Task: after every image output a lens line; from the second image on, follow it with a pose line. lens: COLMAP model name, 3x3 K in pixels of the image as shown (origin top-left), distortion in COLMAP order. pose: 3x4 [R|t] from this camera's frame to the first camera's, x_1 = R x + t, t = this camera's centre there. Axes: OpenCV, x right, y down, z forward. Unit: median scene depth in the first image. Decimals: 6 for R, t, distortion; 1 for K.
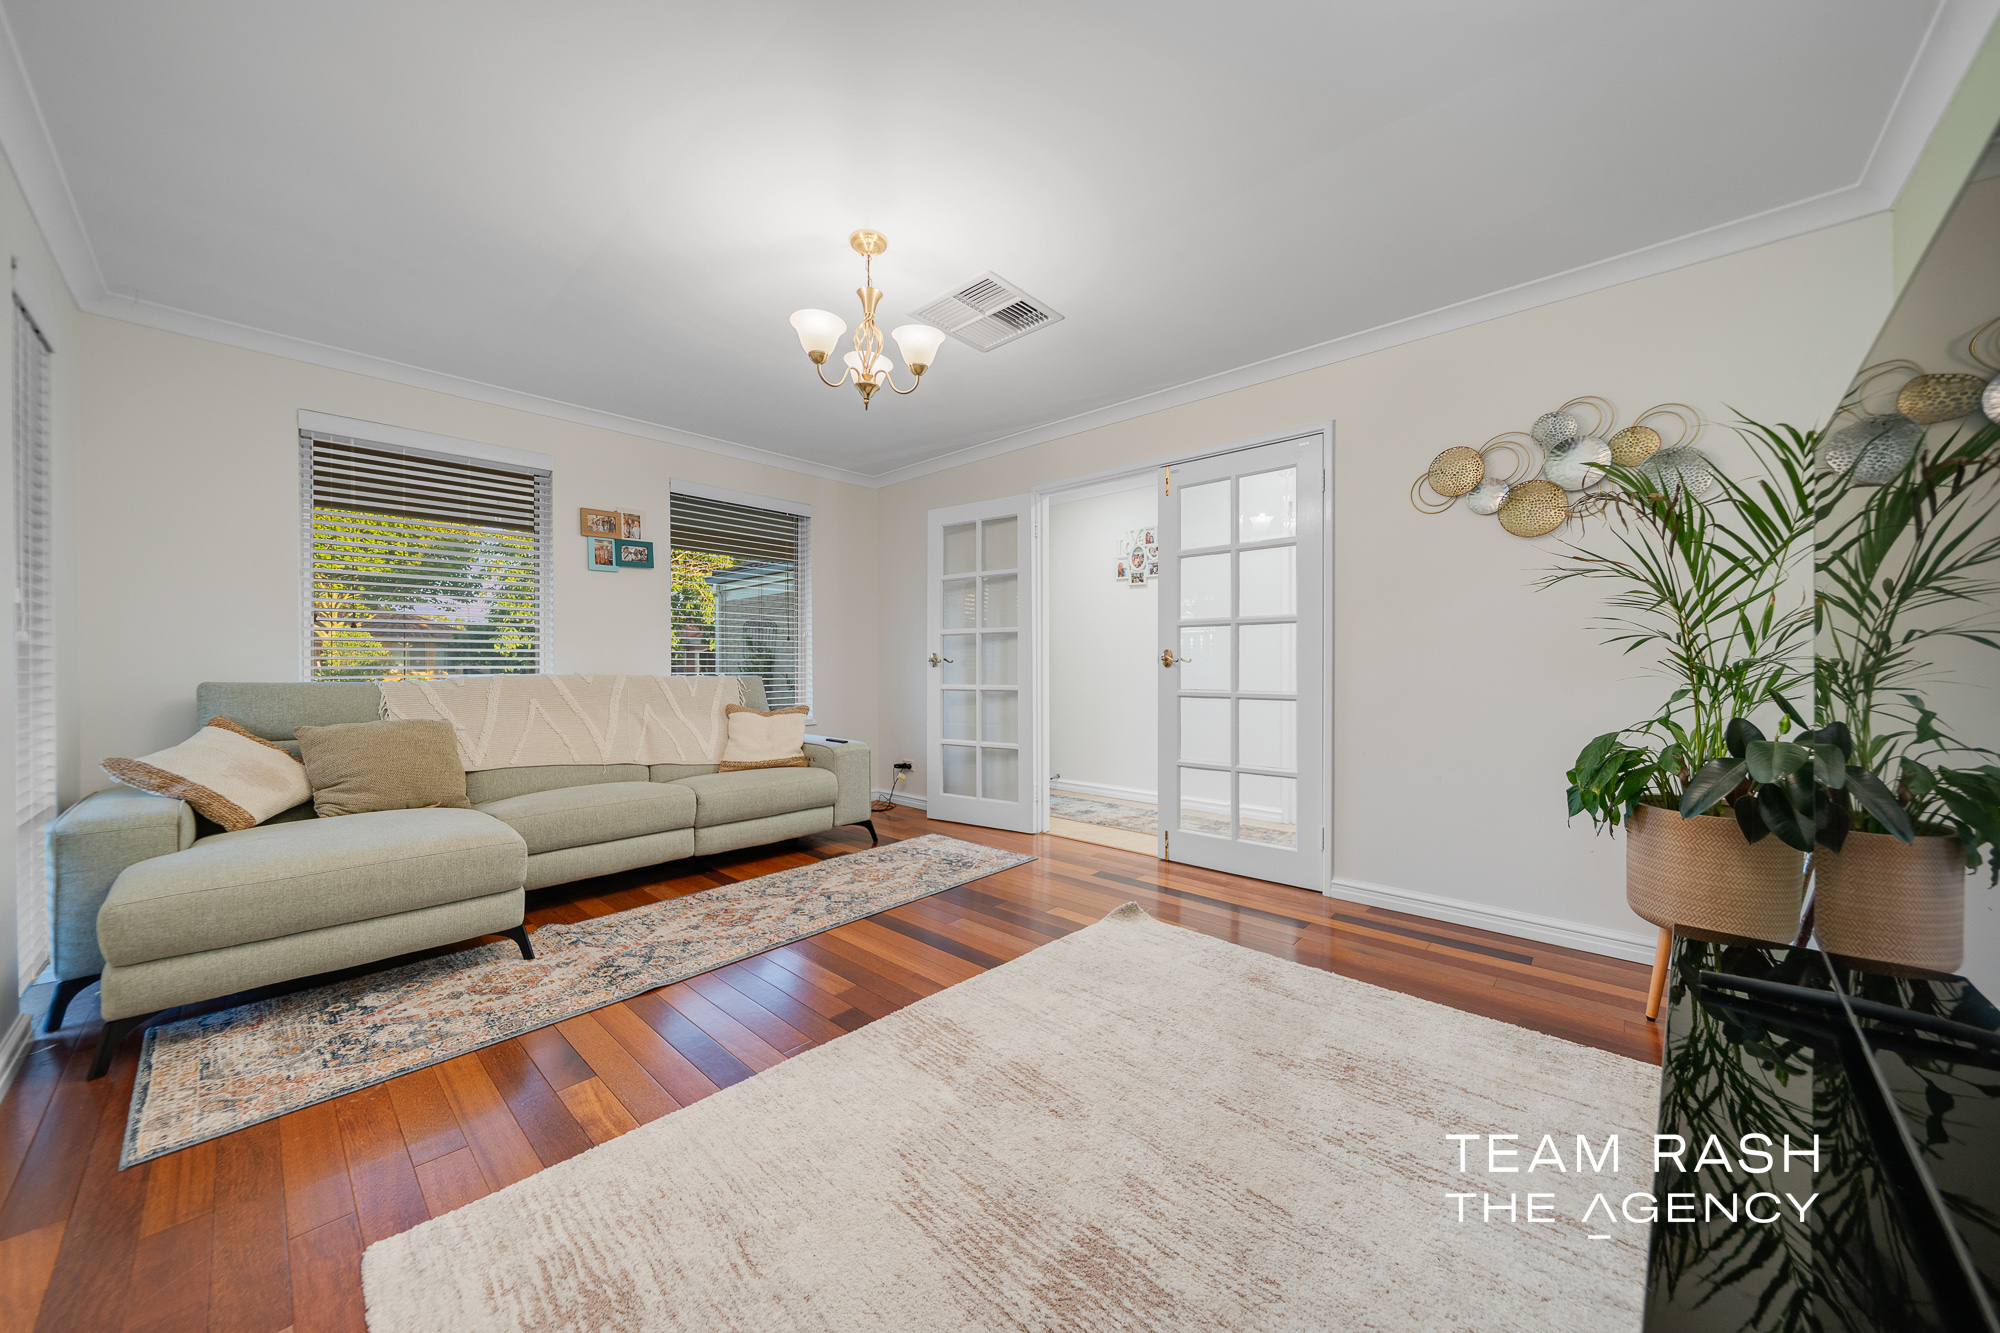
lens RADIAL K [[698.3, 0, 1000.8], [0, 698.3, 667.1], [0, 0, 1]] dist [-0.000250, -0.000032]
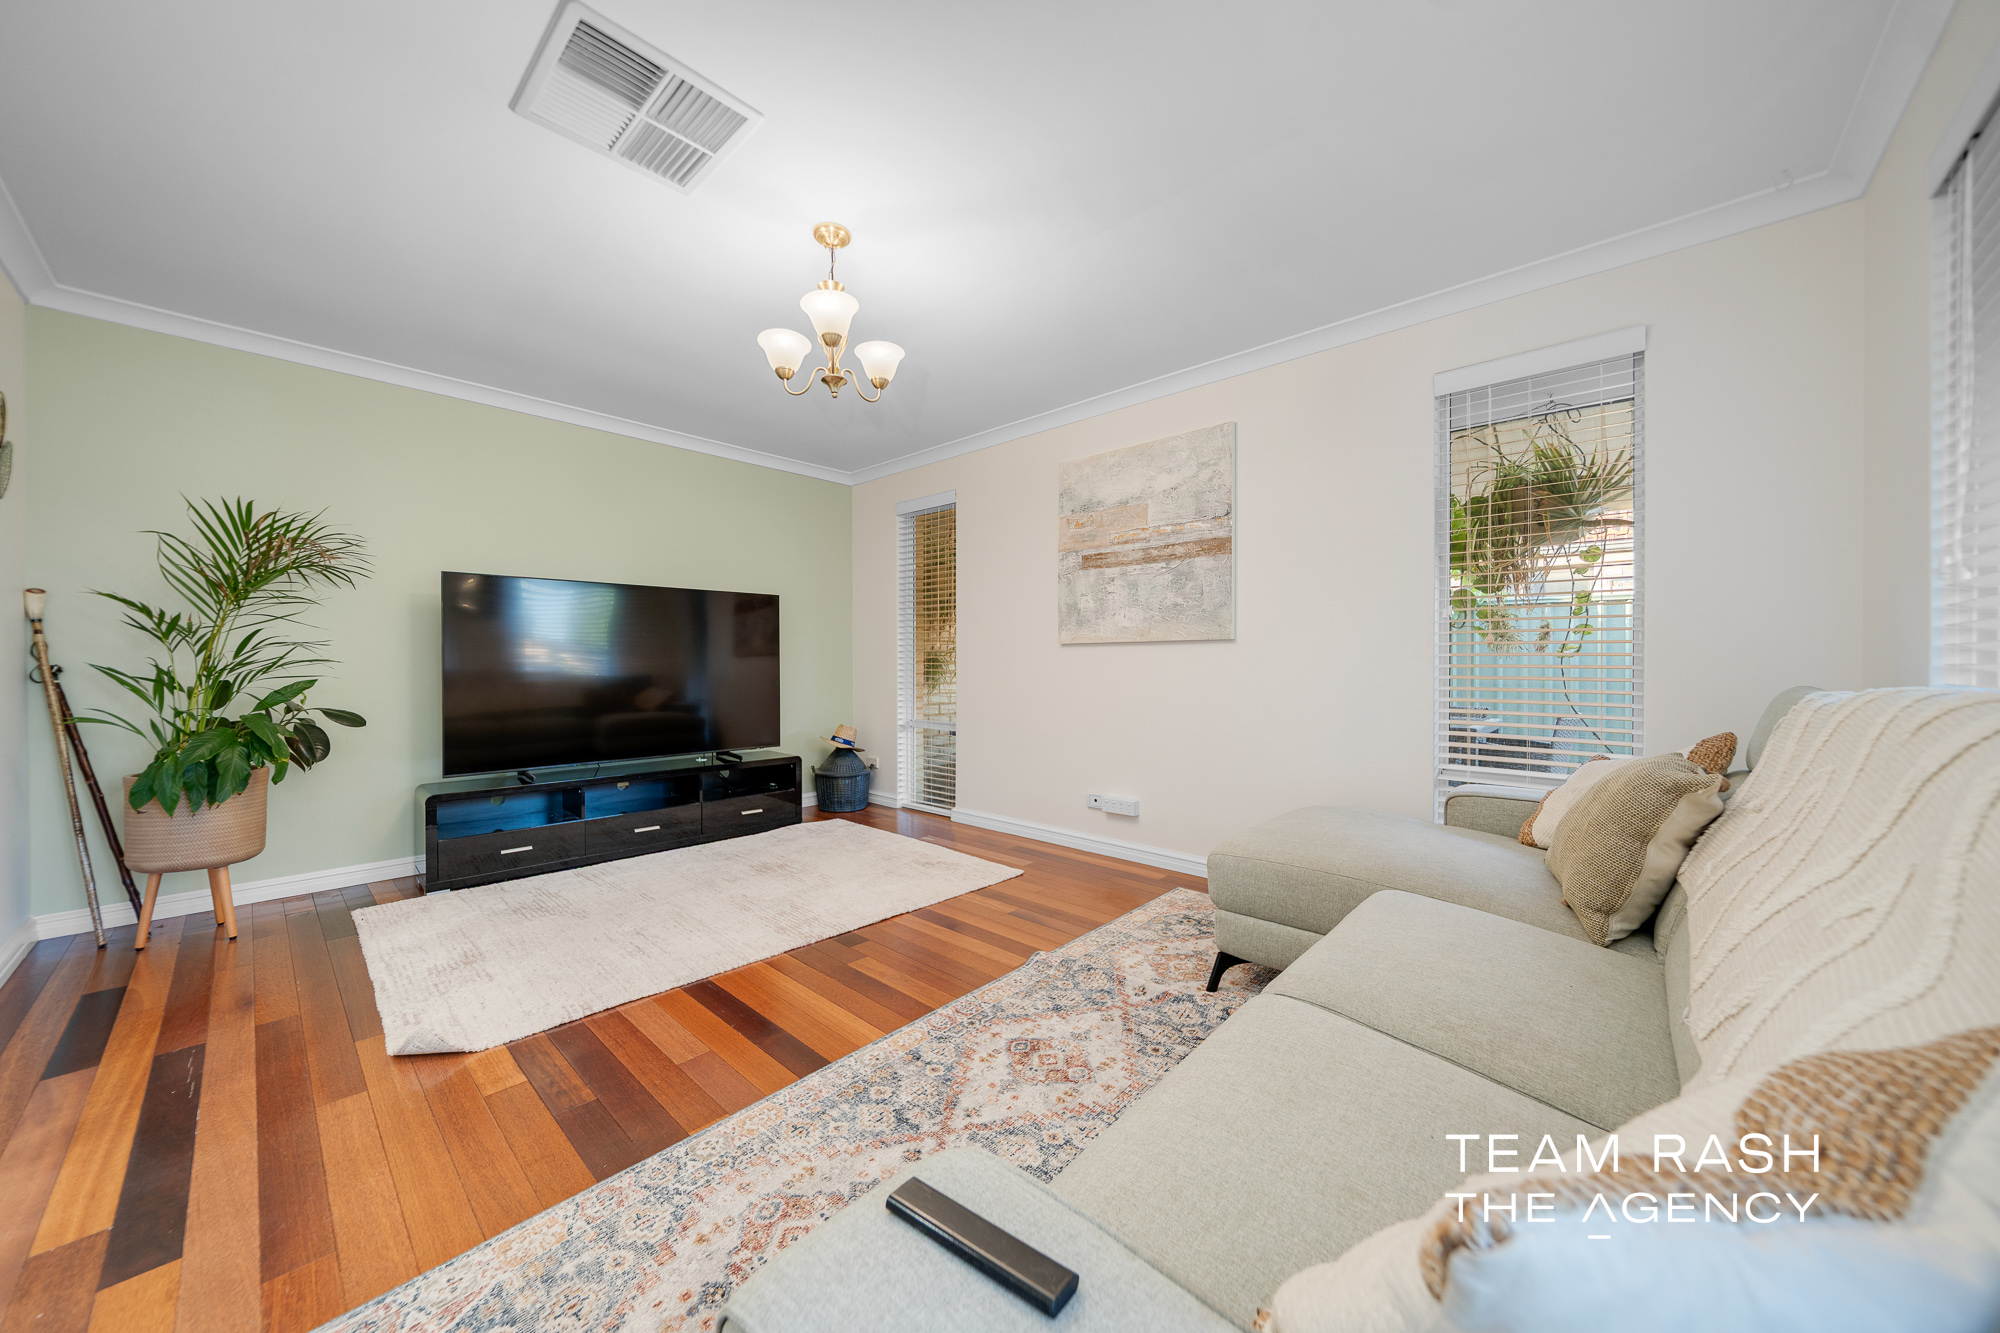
lens RADIAL K [[698.3, 0, 999.9], [0, 698.3, 663.9], [0, 0, 1]] dist [-0.000250, -0.000032]
pose [[-0.999967, 0.001378, -0.007973, -0.361056], [0.001342, 0.999989, 0.004407, -0.005469], [0.007979, 0.004396, -0.999959, 1.730802]]
